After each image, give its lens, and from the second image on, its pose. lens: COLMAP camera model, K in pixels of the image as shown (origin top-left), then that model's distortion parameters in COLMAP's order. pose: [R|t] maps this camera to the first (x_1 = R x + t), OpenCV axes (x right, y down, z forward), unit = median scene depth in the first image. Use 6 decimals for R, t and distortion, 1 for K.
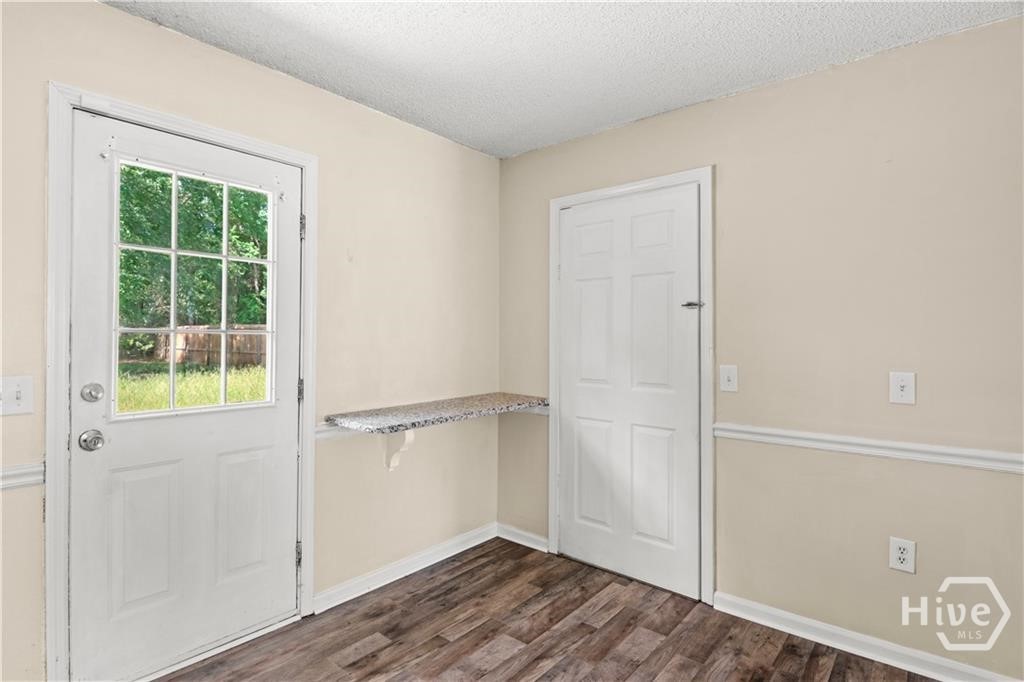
lens RADIAL K [[520.3, 0, 503.8], [0, 520.3, 336.0], [0, 0, 1]] dist [-0.006727, -0.000653]
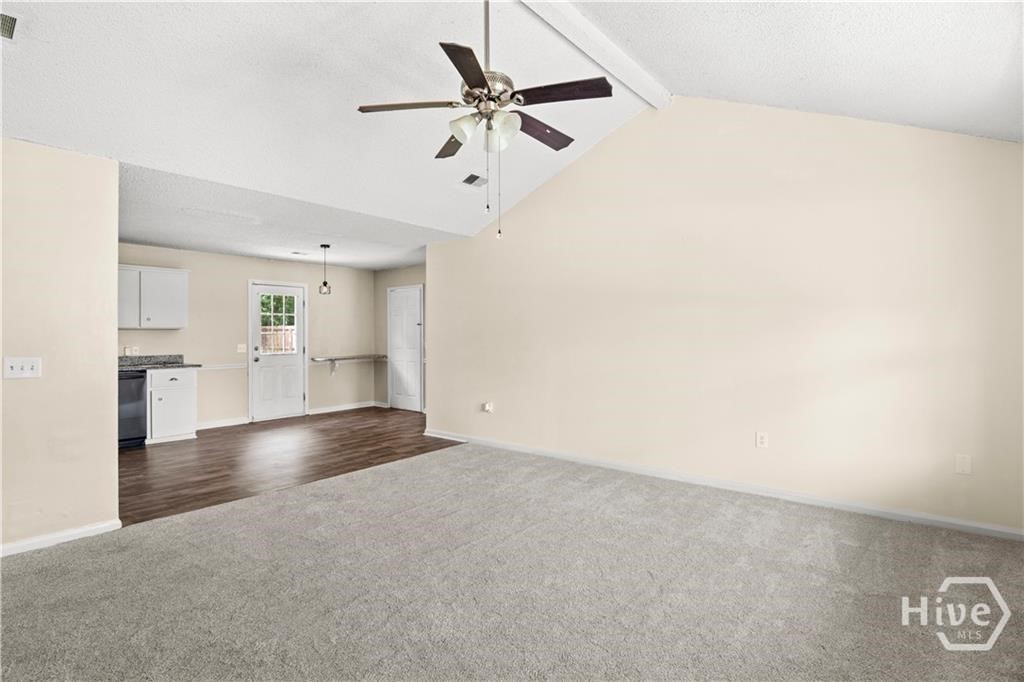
lens RADIAL K [[491.3, 0, 469.4], [0, 491.3, 335.3], [0, 0, 1]] dist [-0.000760, -0.000148]
pose [[0.998681, -0.005972, -0.050997, 0.836599], [0.006442, 0.999938, 0.009051, -0.018863], [0.050940, -0.009368, 0.998658, -2.111251]]
